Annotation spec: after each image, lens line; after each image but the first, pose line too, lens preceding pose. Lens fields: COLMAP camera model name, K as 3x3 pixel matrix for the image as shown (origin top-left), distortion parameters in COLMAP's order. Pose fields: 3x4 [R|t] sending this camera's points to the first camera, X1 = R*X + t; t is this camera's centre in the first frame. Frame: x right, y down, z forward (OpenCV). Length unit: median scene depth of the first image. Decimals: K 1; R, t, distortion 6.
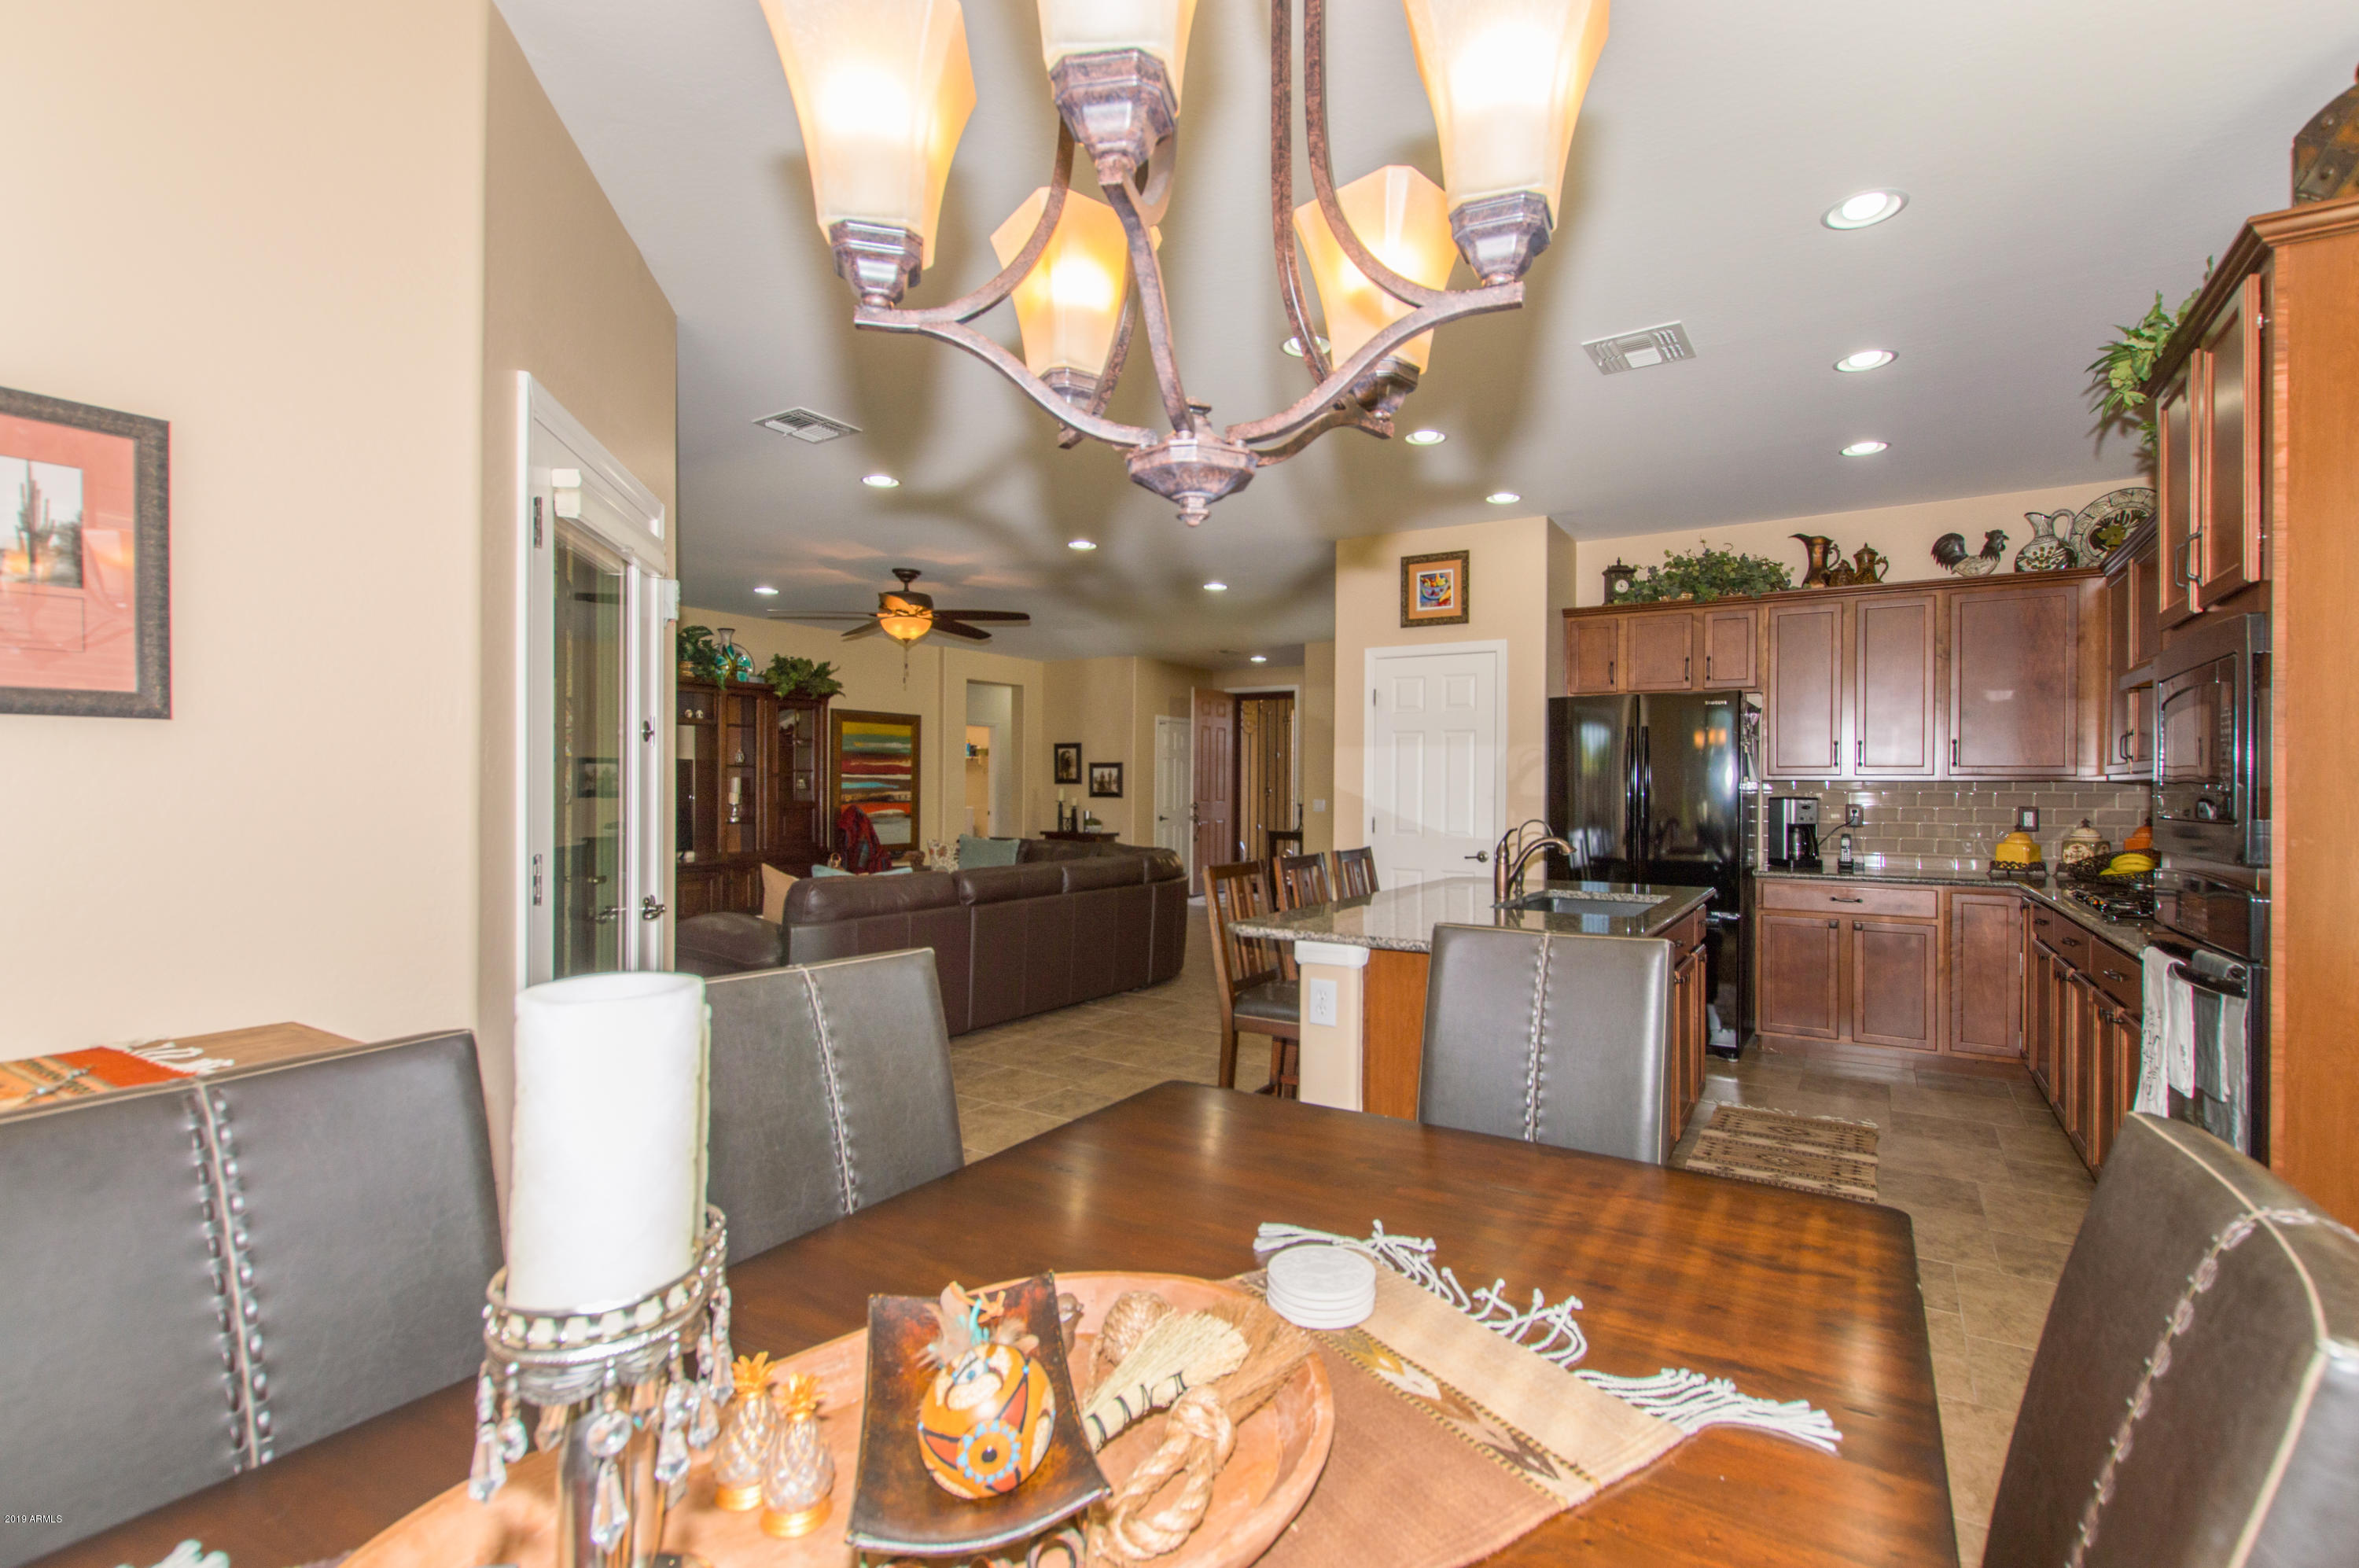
lens RADIAL K [[1038.3, 0, 1231.7], [0, 1038.3, 784.0], [0, 0, 1]] dist [0.002812, 0.000062]
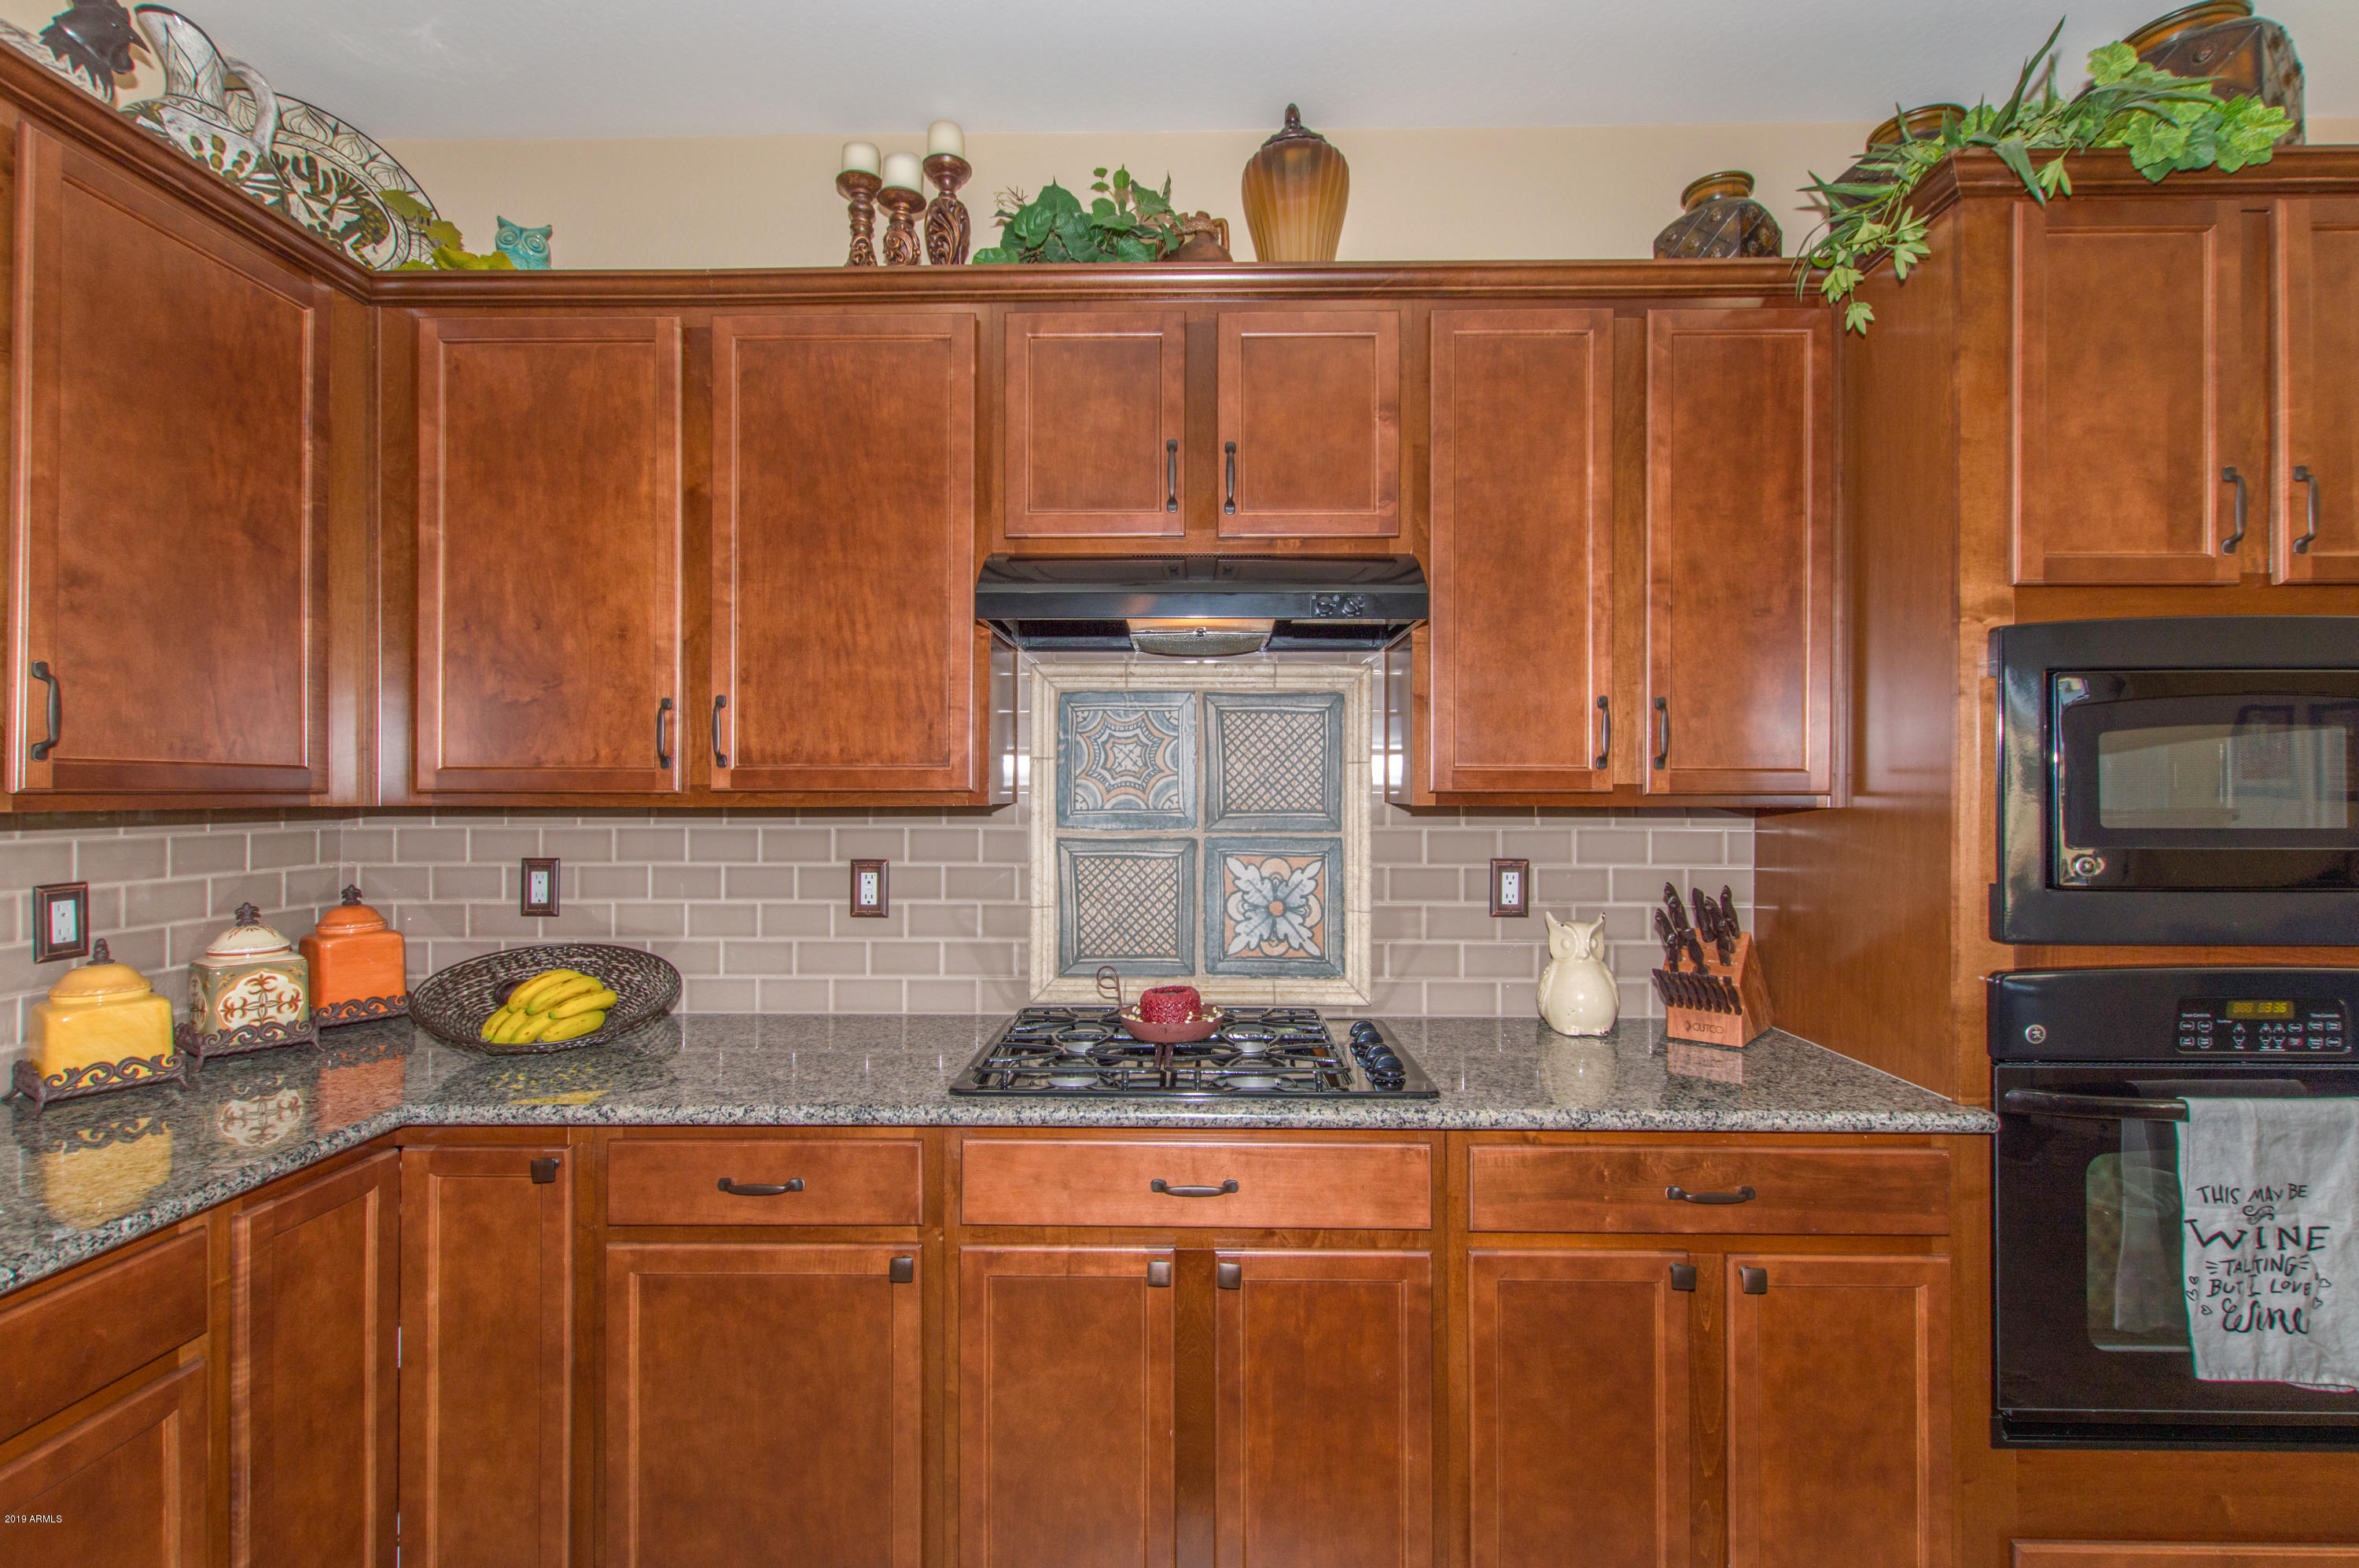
lens RADIAL K [[1048.2, 0, 1196.0], [0, 1048.2, 785.8], [0, 0, 1]] dist [0.002644, -0.000023]
pose [[-0.507042, -0.007037, 0.861892, 0.163755], [-0.006012, 0.999971, 0.004628, -0.006790], [-0.861900, -0.002835, -0.507070, 0.474089]]
